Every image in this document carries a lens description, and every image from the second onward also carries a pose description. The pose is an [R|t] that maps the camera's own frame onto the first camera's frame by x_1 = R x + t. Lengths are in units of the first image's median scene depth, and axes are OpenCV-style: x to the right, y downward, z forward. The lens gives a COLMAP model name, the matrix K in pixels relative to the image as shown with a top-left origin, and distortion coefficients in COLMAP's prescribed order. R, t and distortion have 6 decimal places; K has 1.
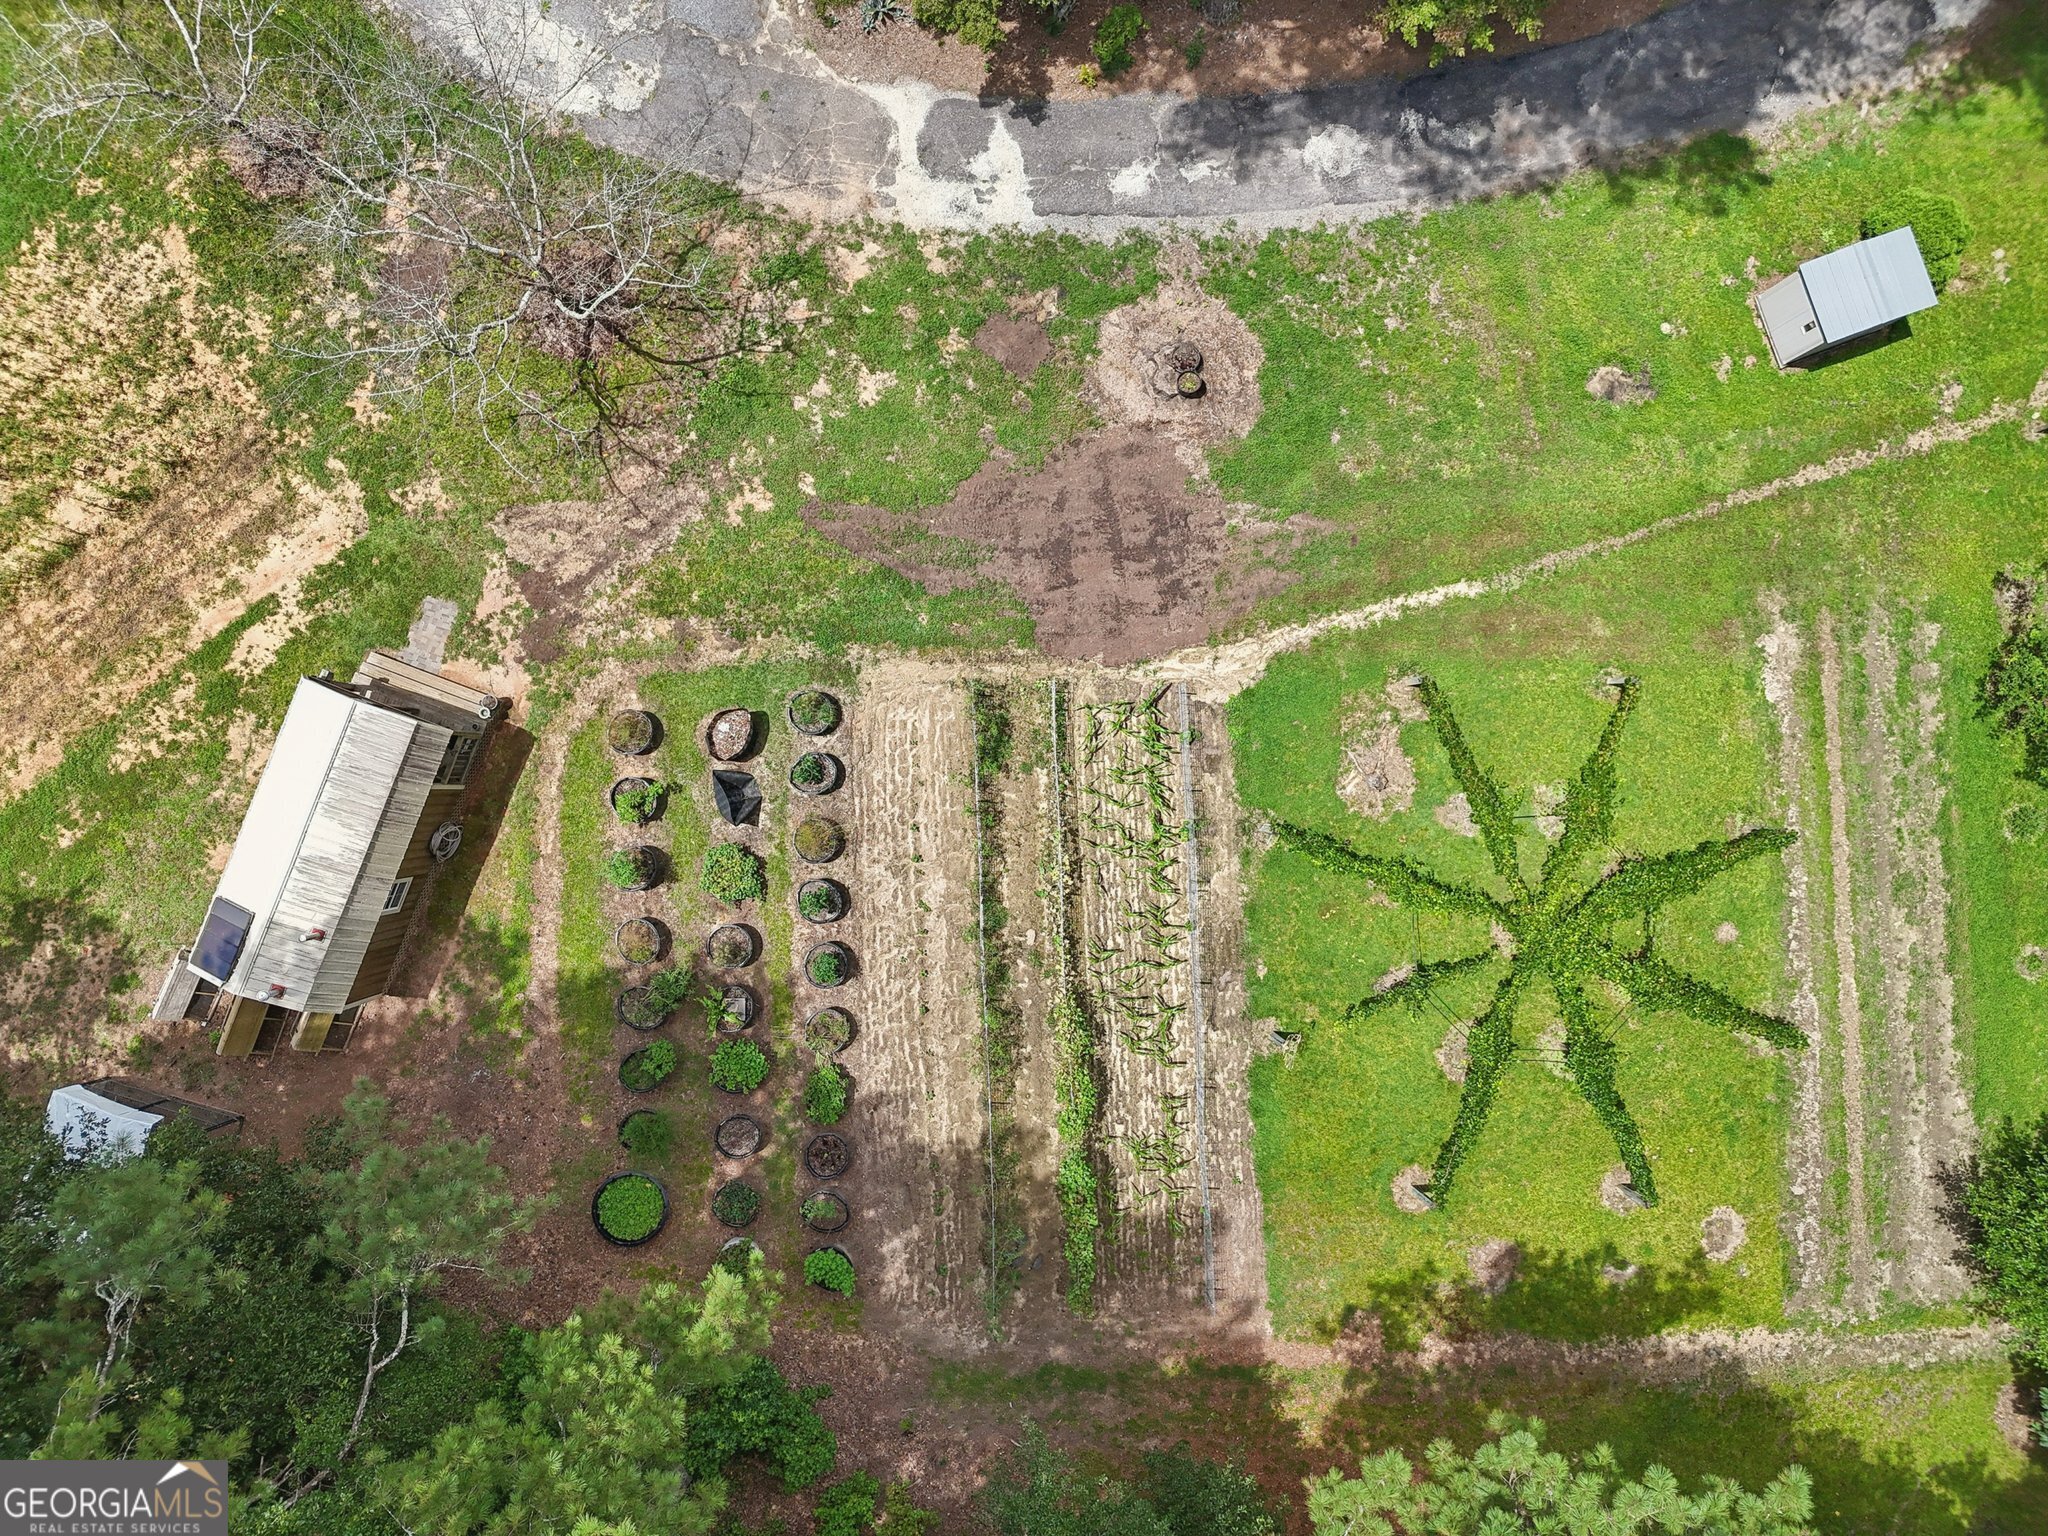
lens RADIAL K [[1429.4, 0, 1031.6], [0, 1429.4, 771.0], [0, 0, 1]] dist [0.027389, -0.005947]
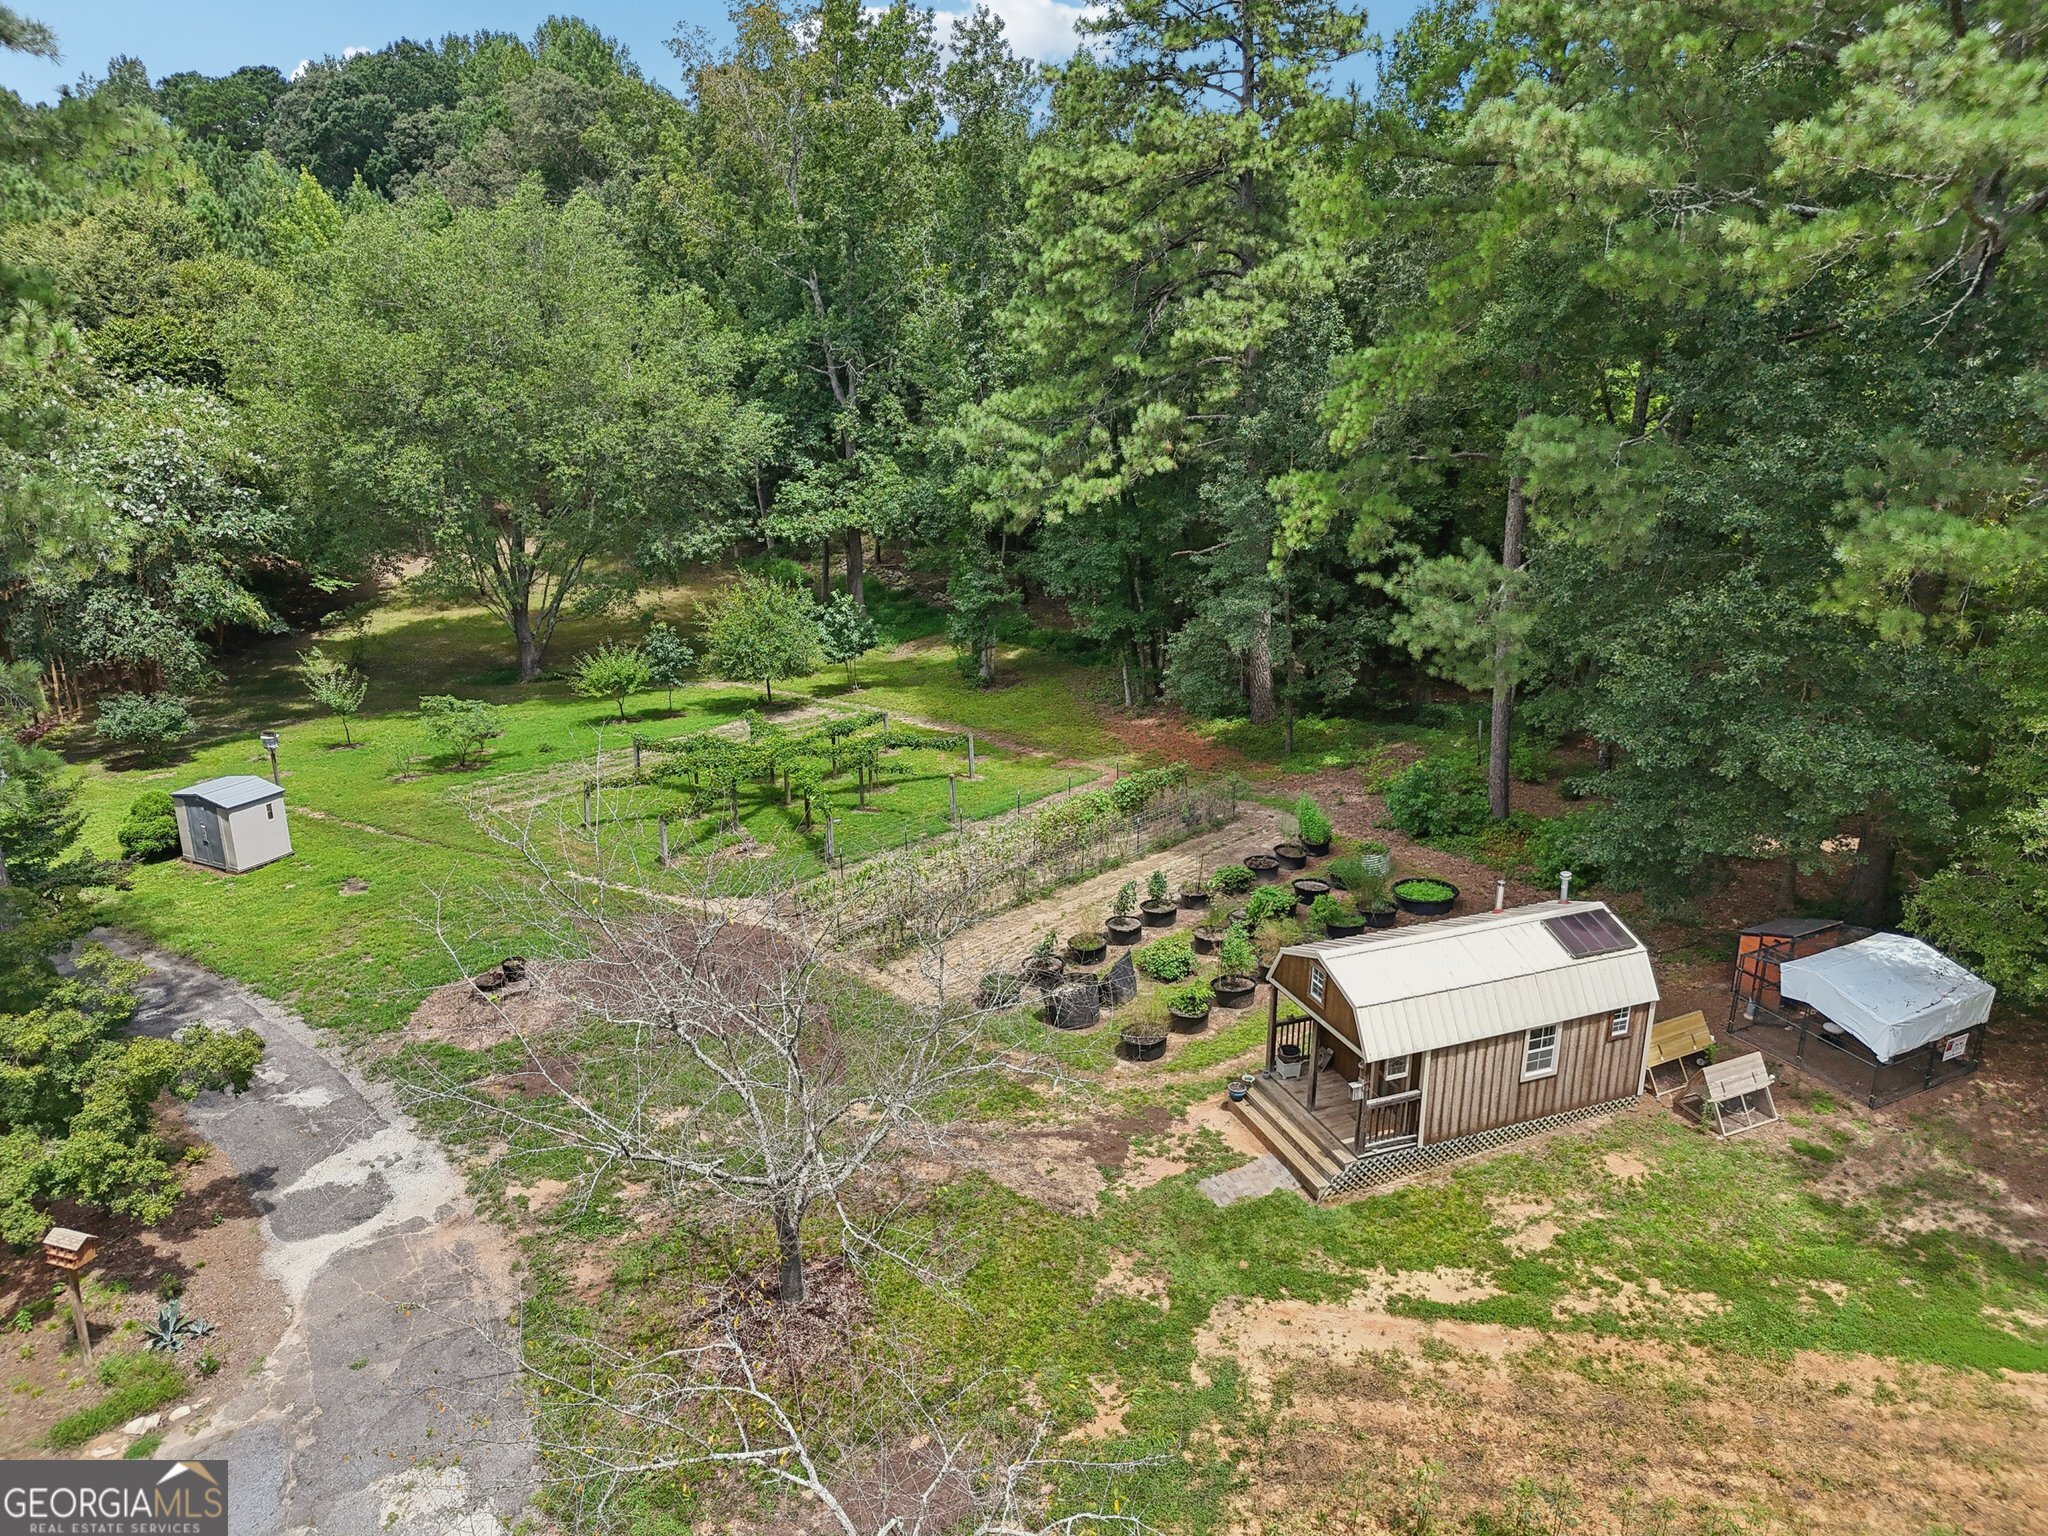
lens RADIAL K [[1429.4, 0, 1023.4], [0, 1429.4, 765.7], [0, 0, 1]] dist [0.027389, -0.005947]
pose [[-0.675822, -0.246757, 0.694533, -0.818007], [0.736837, -0.202730, 0.644959, -0.639218], [-0.018345, 0.947635, 0.318829, 0.534708]]
